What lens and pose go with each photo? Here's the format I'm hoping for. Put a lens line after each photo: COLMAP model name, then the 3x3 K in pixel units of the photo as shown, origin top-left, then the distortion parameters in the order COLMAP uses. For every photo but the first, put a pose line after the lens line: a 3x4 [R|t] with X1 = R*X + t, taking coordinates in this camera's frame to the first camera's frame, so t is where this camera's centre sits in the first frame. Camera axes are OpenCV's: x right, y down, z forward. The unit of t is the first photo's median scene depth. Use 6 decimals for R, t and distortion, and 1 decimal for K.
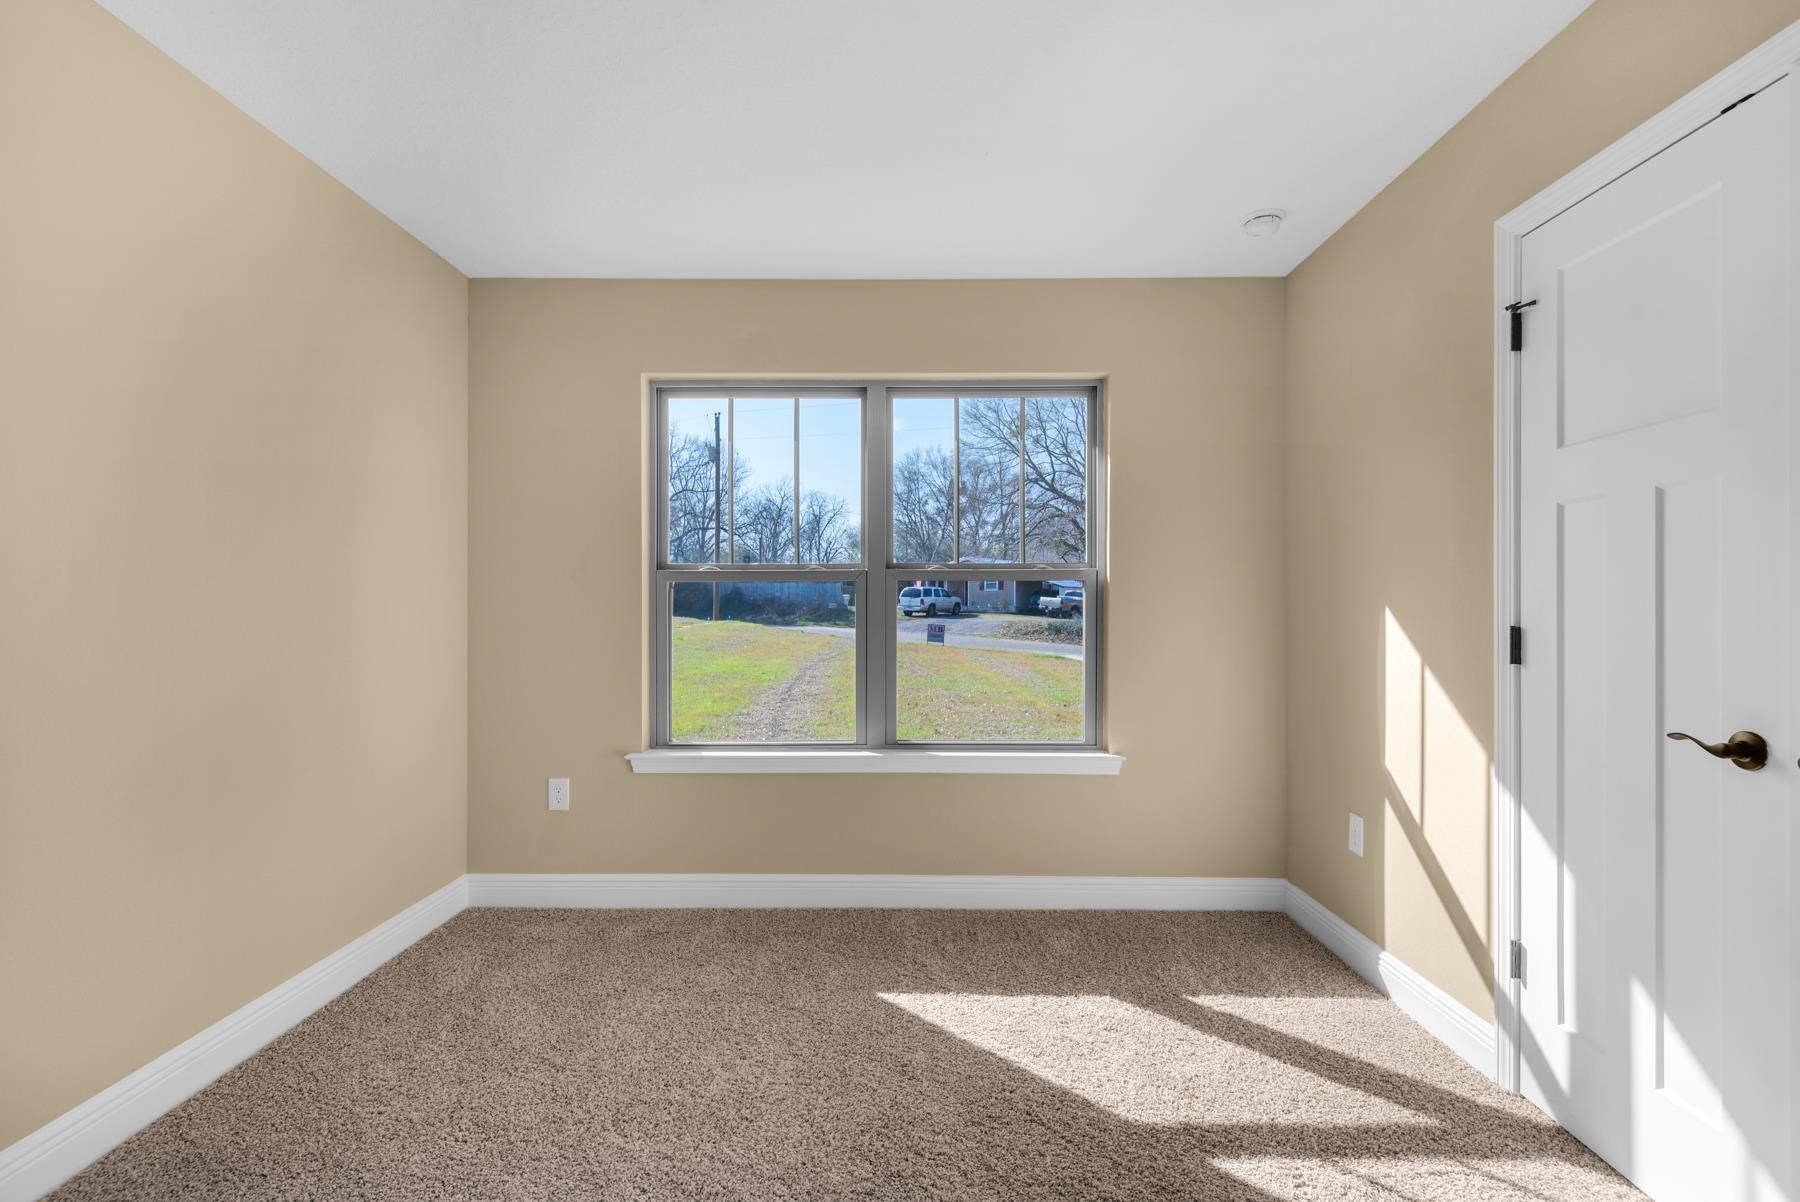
lens RADIAL K [[826.5, 0, 927.0], [0, 826.5, 605.5], [0, 0, 1]] dist [0.042626, -0.033136]
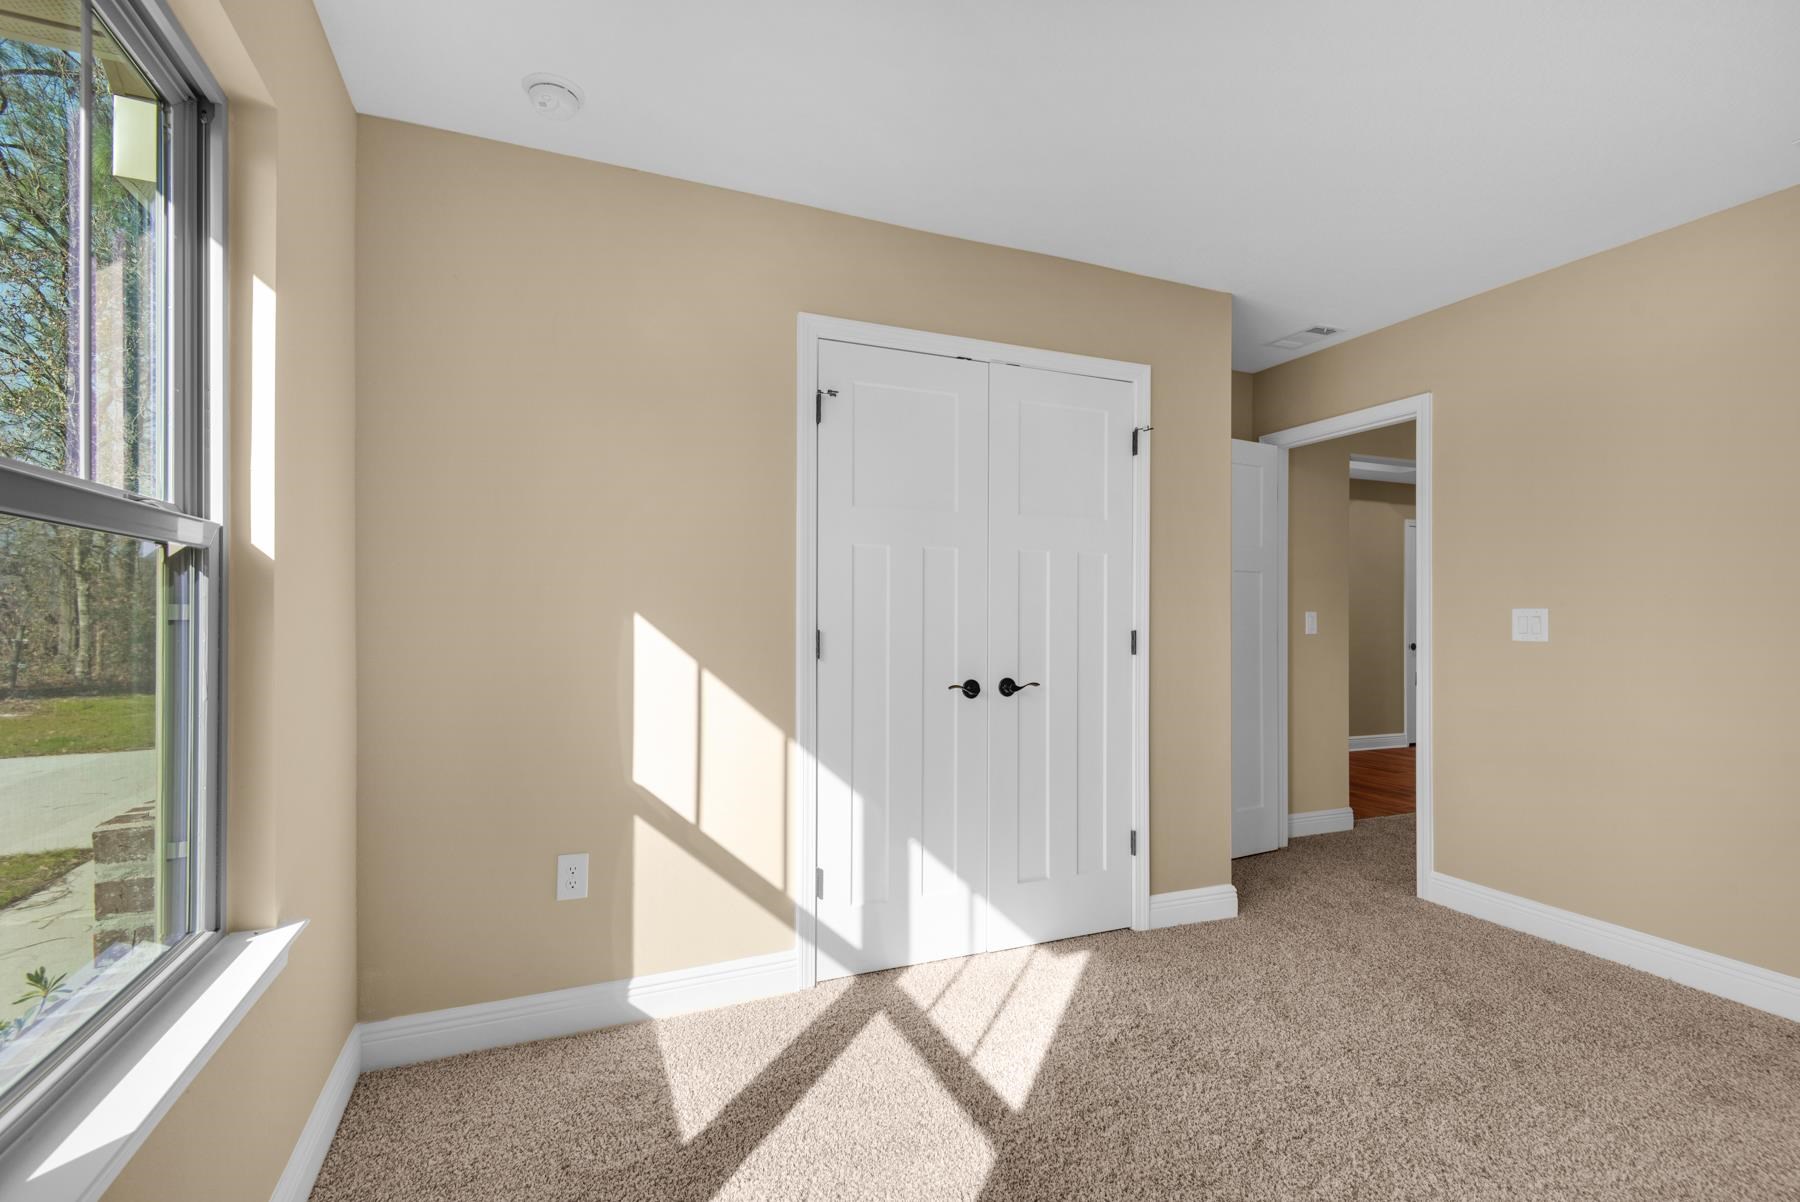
lens RADIAL K [[677.9, 0, 1038.8], [0, 677.9, 609.0], [0, 0, 1]] dist [0.001015, 0.000070]
pose [[-0.379461, 0.009585, 0.925158, -0.359278], [-0.003547, 0.999924, -0.011814, 0.004713], [-0.925201, -0.007764, -0.379398, 0.922519]]
